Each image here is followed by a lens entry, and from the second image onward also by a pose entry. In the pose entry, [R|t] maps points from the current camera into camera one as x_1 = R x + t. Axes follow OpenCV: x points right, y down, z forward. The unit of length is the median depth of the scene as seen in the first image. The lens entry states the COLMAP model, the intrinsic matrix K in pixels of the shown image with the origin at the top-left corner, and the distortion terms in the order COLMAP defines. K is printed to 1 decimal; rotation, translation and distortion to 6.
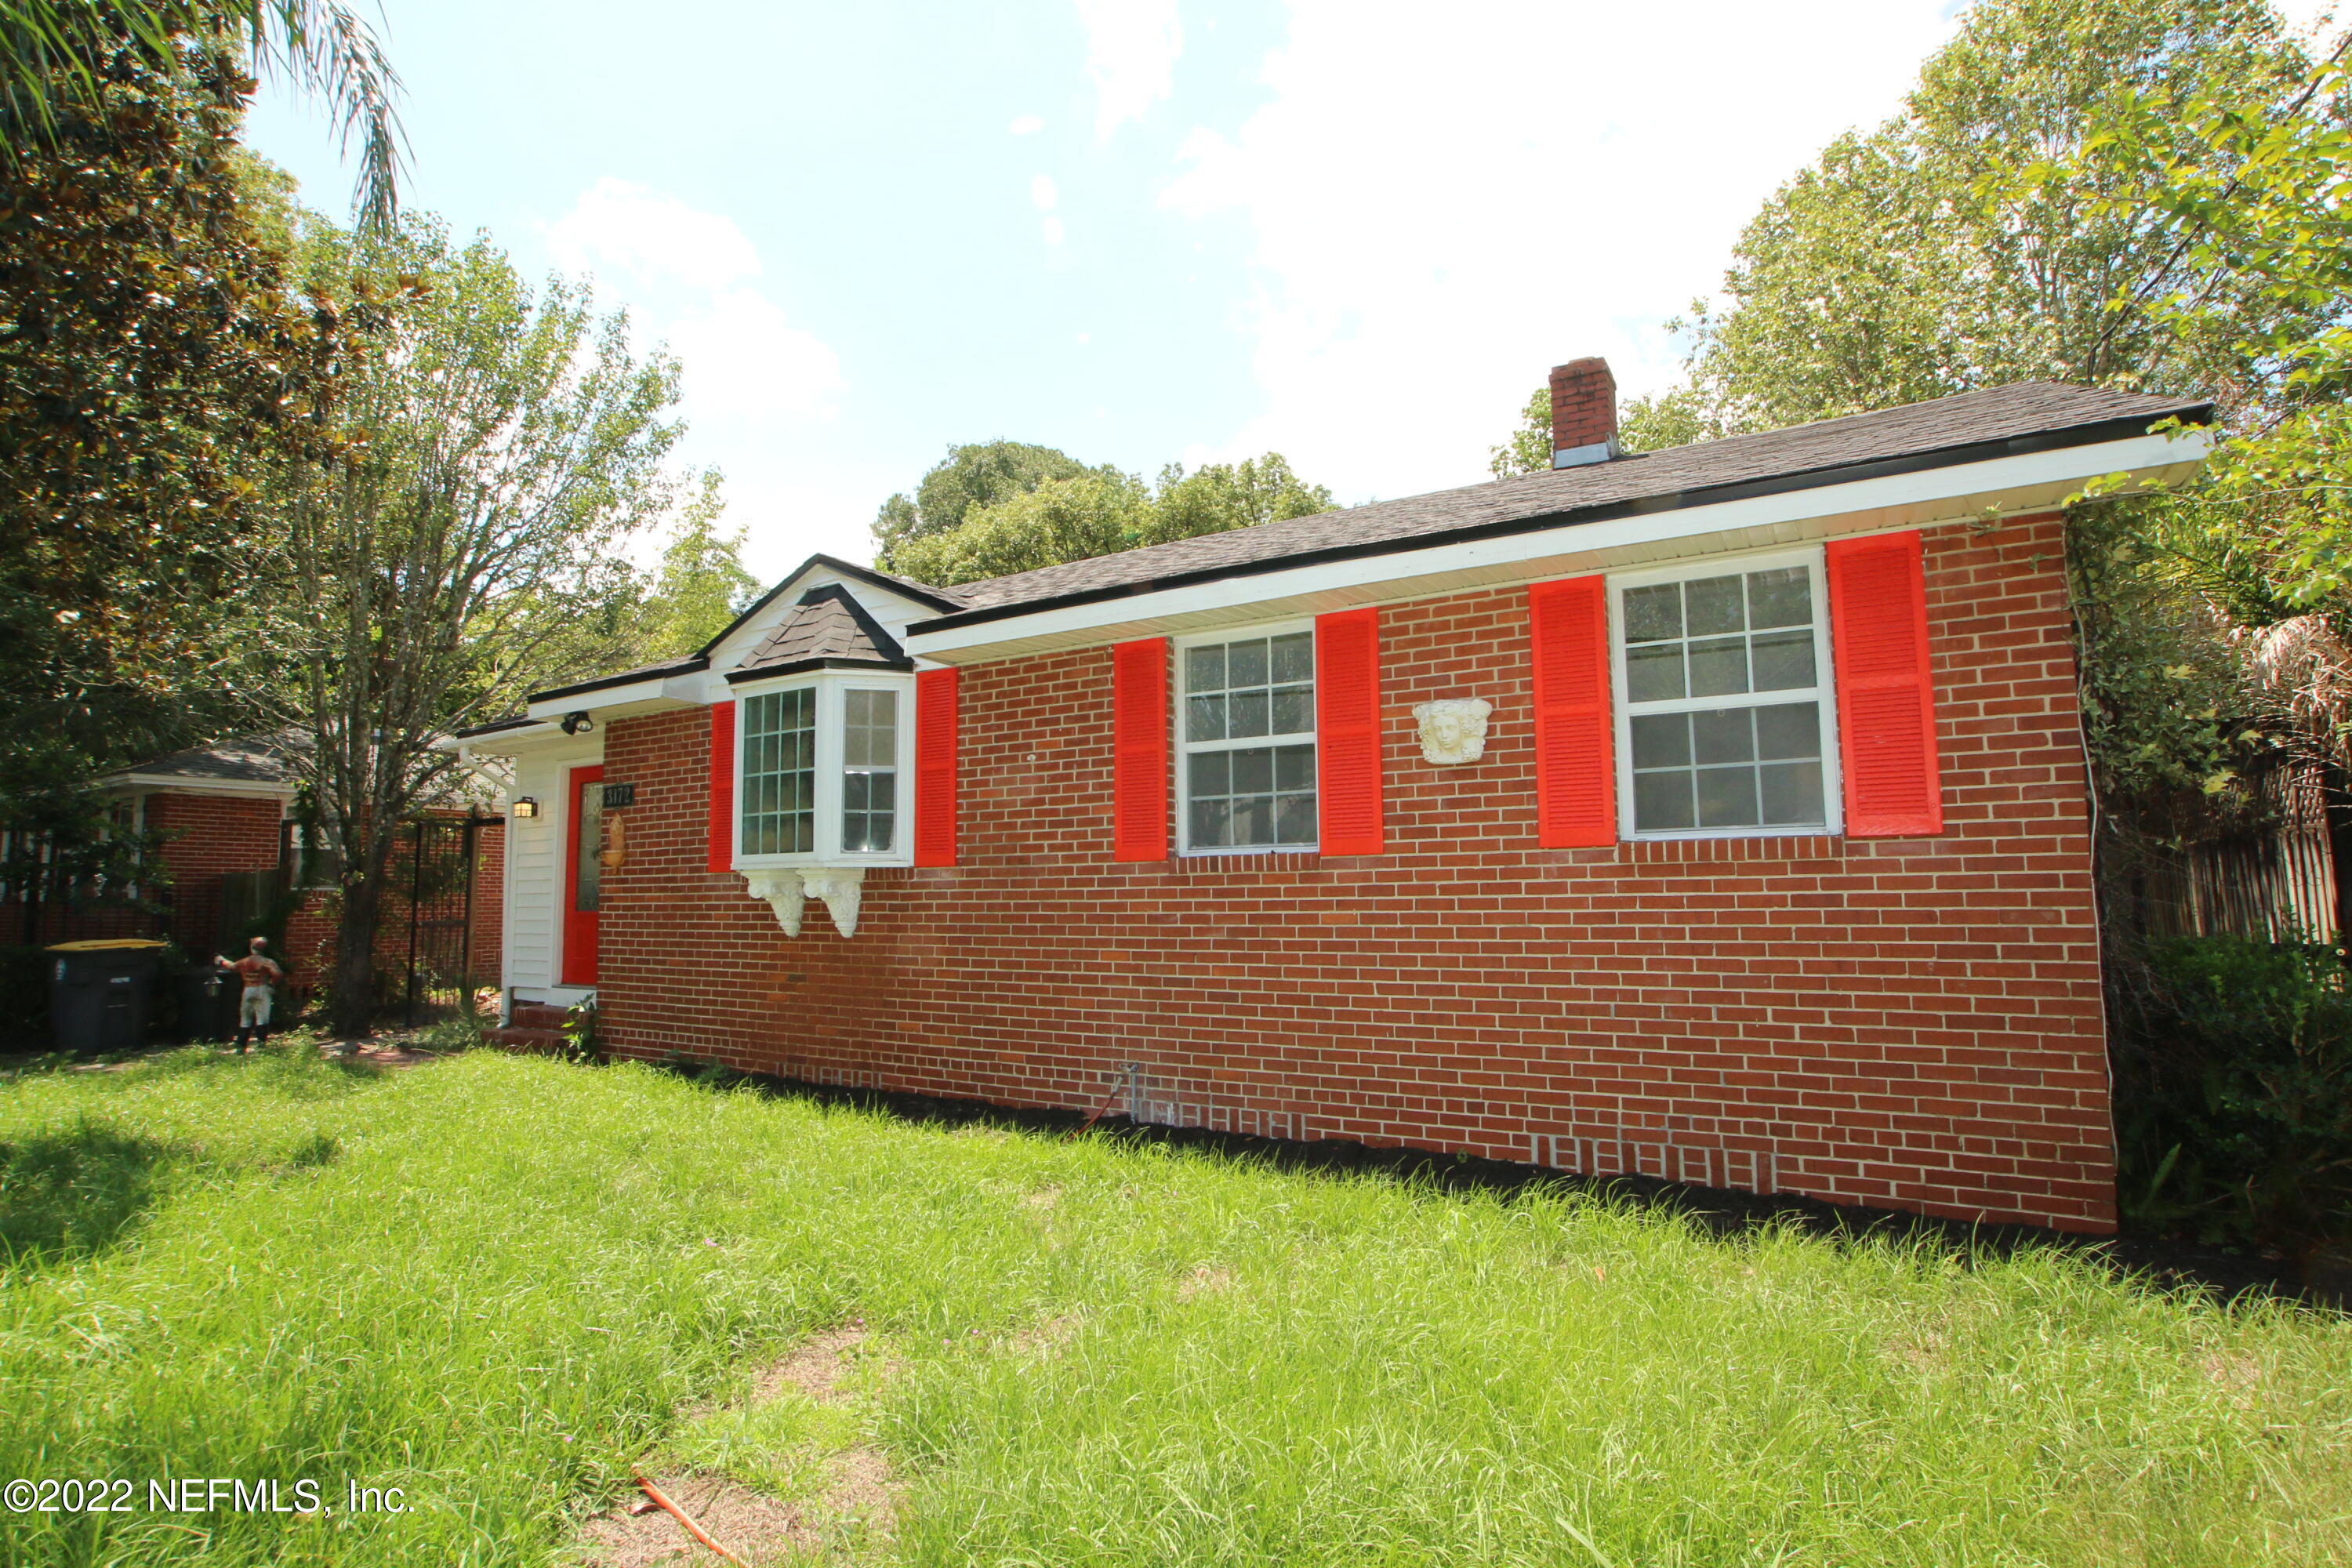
lens RADIAL K [[1176.4, 0, 1181.3], [0, 1176.4, 784.6], [0, 0, 1]] dist [-0.073364, 0.029384]
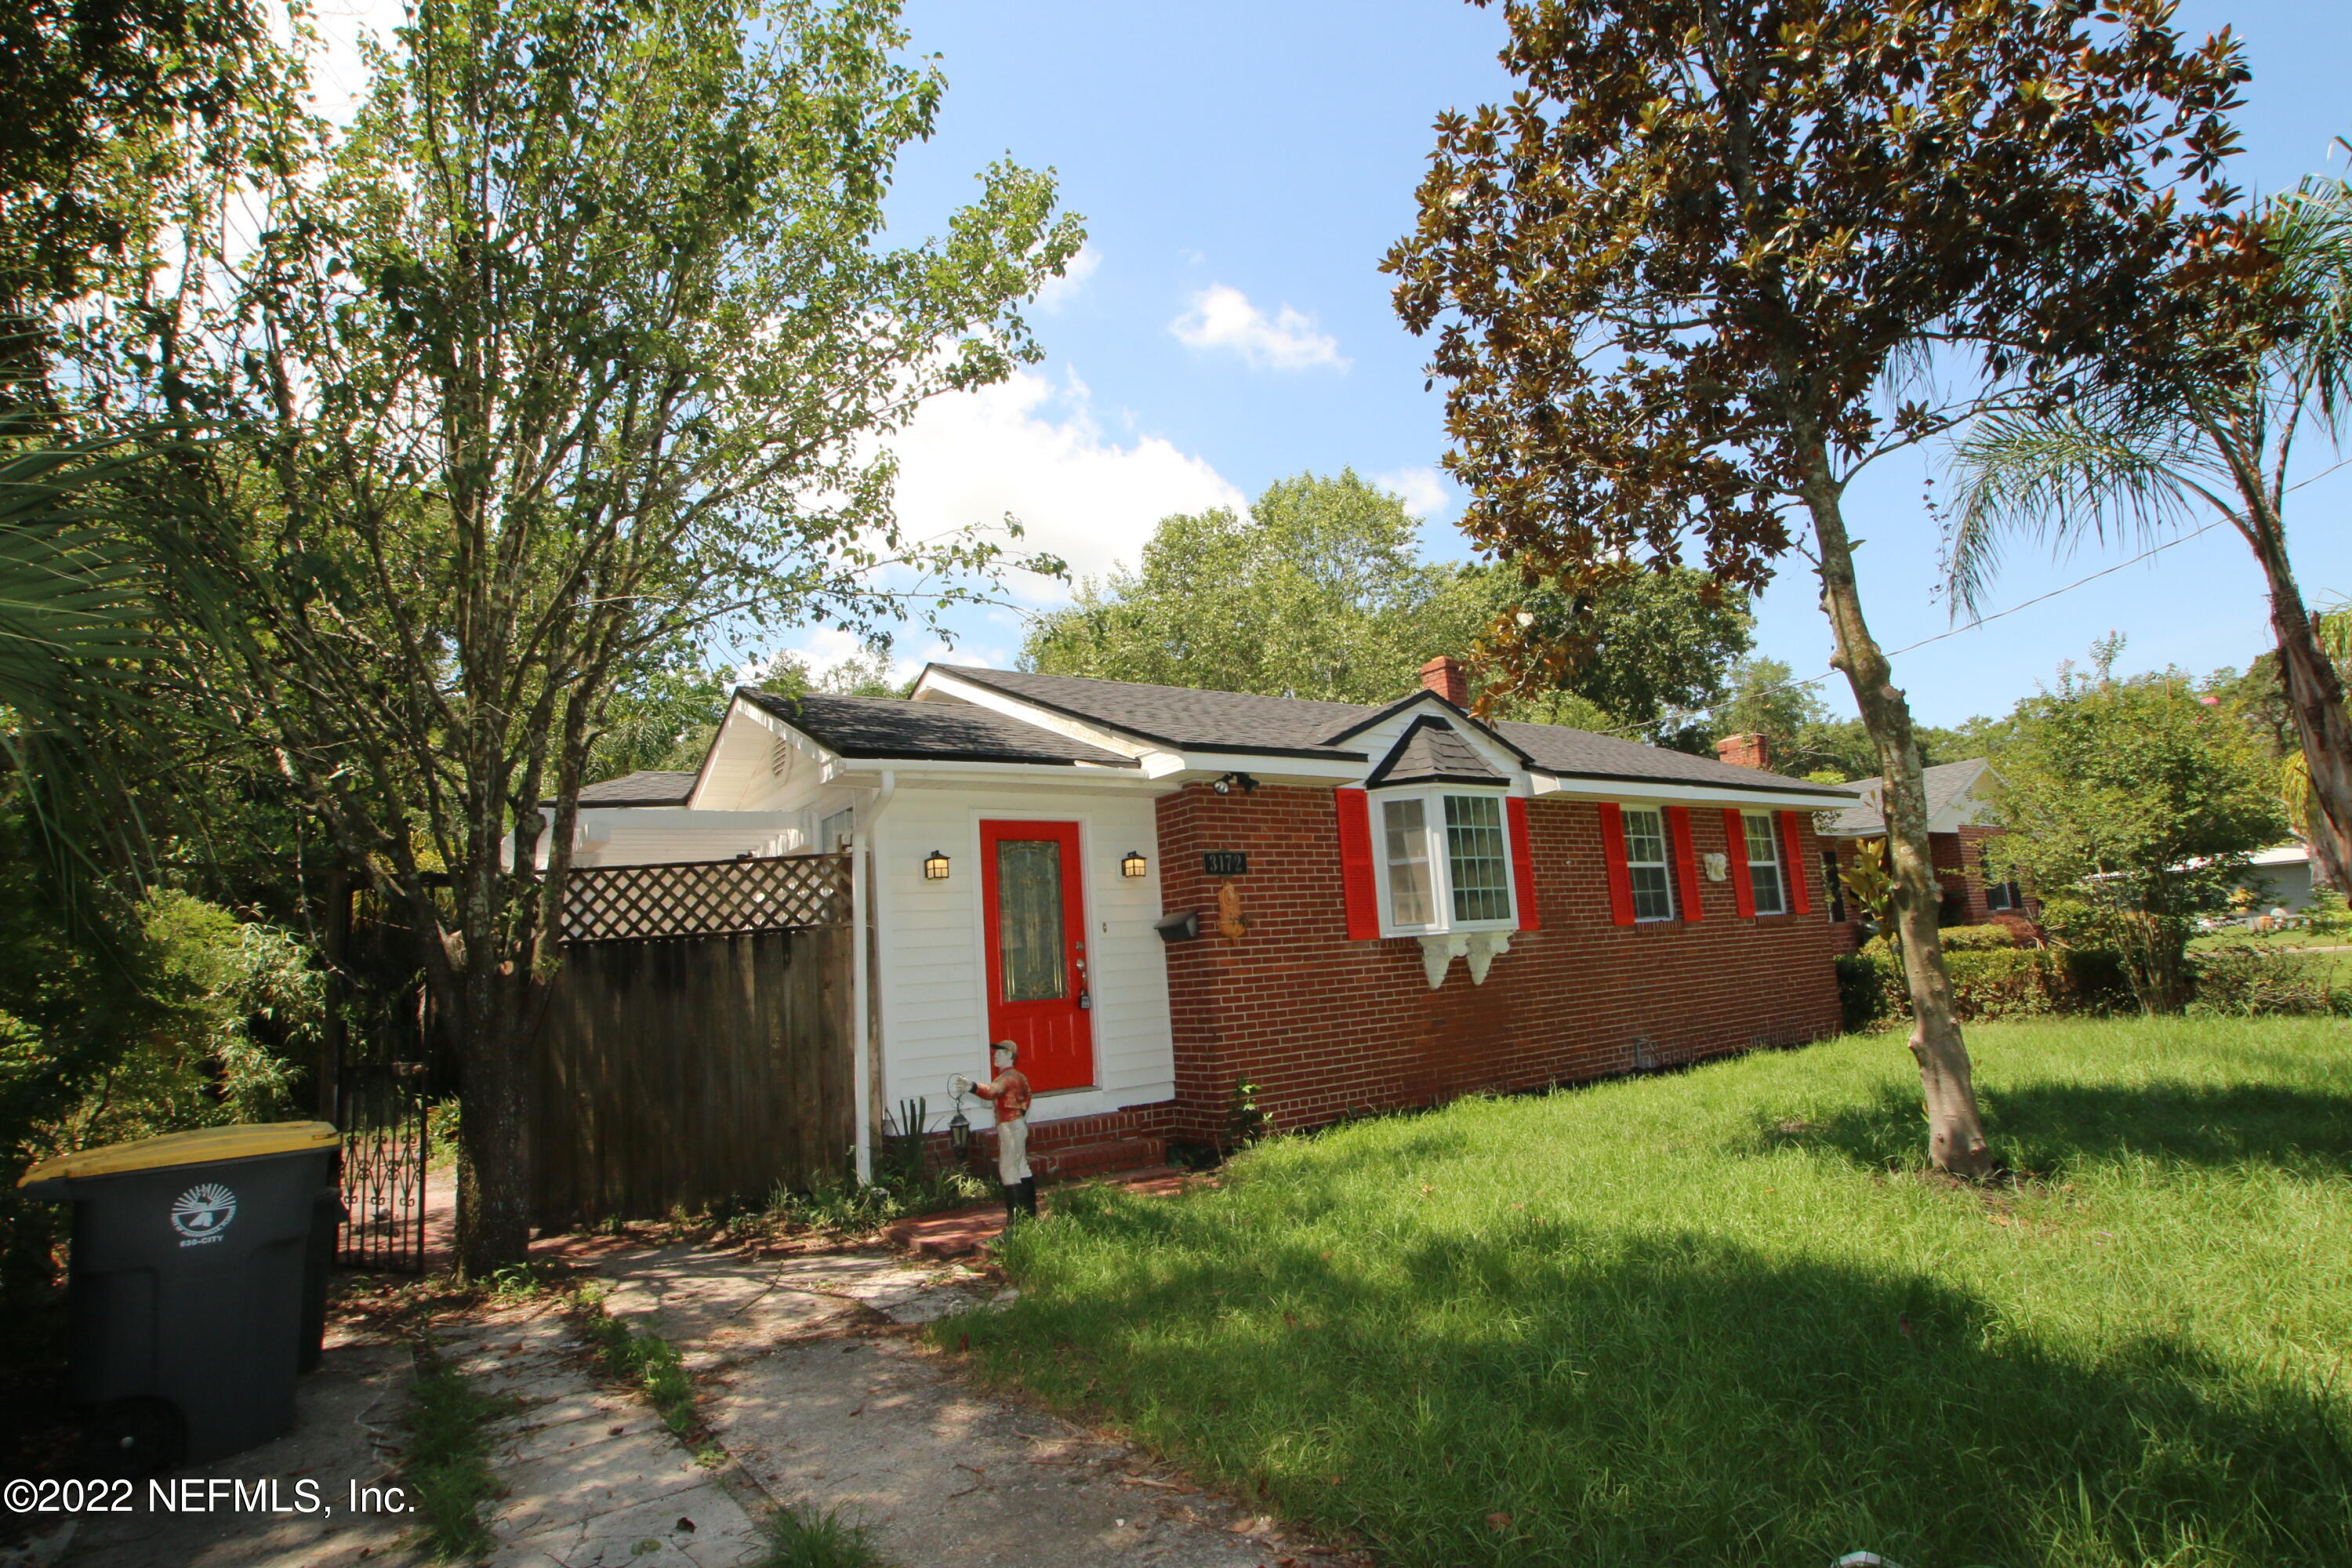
lens RADIAL K [[1176.4, 0, 1181.3], [0, 1176.4, 784.6], [0, 0, 1]] dist [-0.073364, 0.029384]
pose [[0.393282, 0.138798, 0.908881, -1.617368], [-0.018133, 0.989518, -0.143266, 0.099058], [-0.919239, 0.039864, 0.391677, 0.756443]]
